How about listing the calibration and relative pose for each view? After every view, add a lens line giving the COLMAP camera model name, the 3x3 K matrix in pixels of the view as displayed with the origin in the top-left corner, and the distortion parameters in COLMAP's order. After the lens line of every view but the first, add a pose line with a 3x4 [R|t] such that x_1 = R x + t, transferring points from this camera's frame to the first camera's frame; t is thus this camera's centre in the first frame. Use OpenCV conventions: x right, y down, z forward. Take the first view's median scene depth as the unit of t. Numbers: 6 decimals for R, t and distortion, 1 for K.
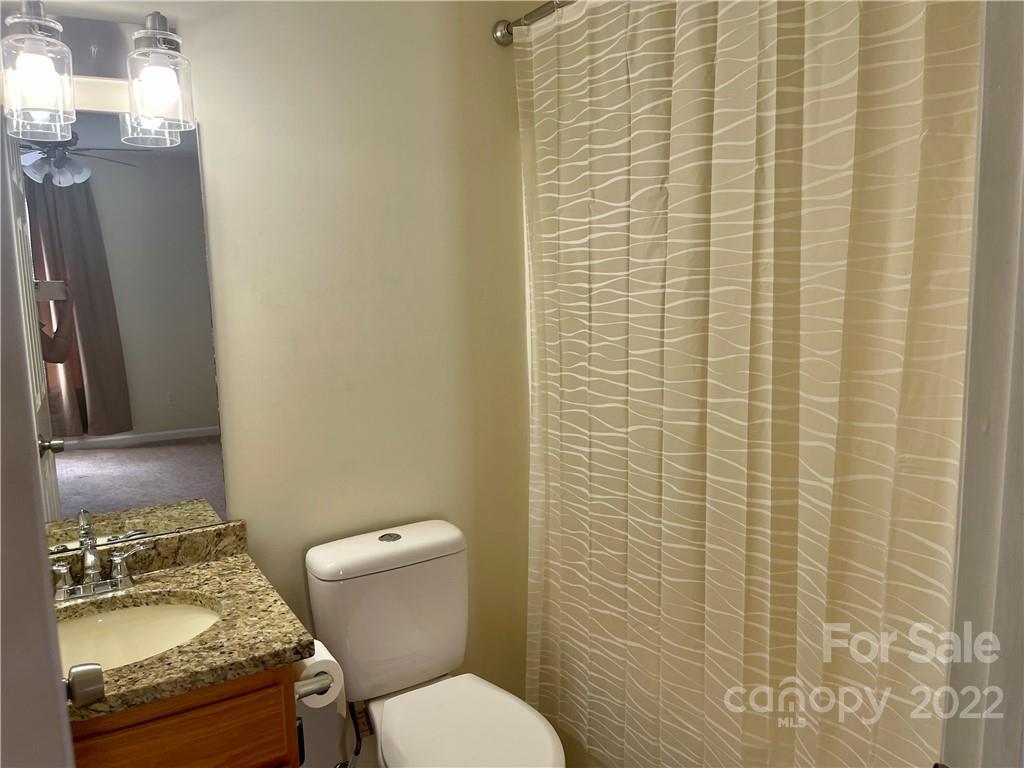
lens RADIAL K [[768.6, 0, 509.9], [0, 768.6, 390.5], [0, 0, 1]] dist [0.084498, -0.108196]
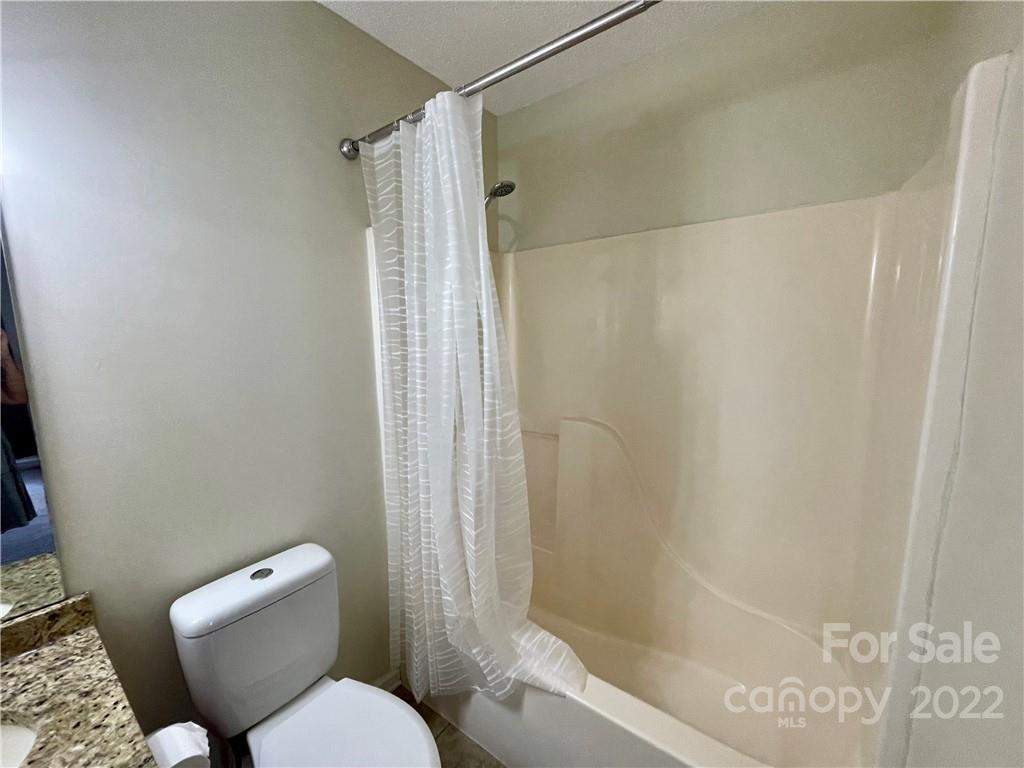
lens RADIAL K [[410.4, 0, 505.5], [0, 410.4, 391.4], [0, 0, 1]] dist [-0.000801, -0.000836]
pose [[0.930568, -0.039757, 0.363953, -0.034130], [0.044149, 0.999018, -0.003751, -0.059405], [-0.363447, 0.019559, 0.931410, 0.332283]]
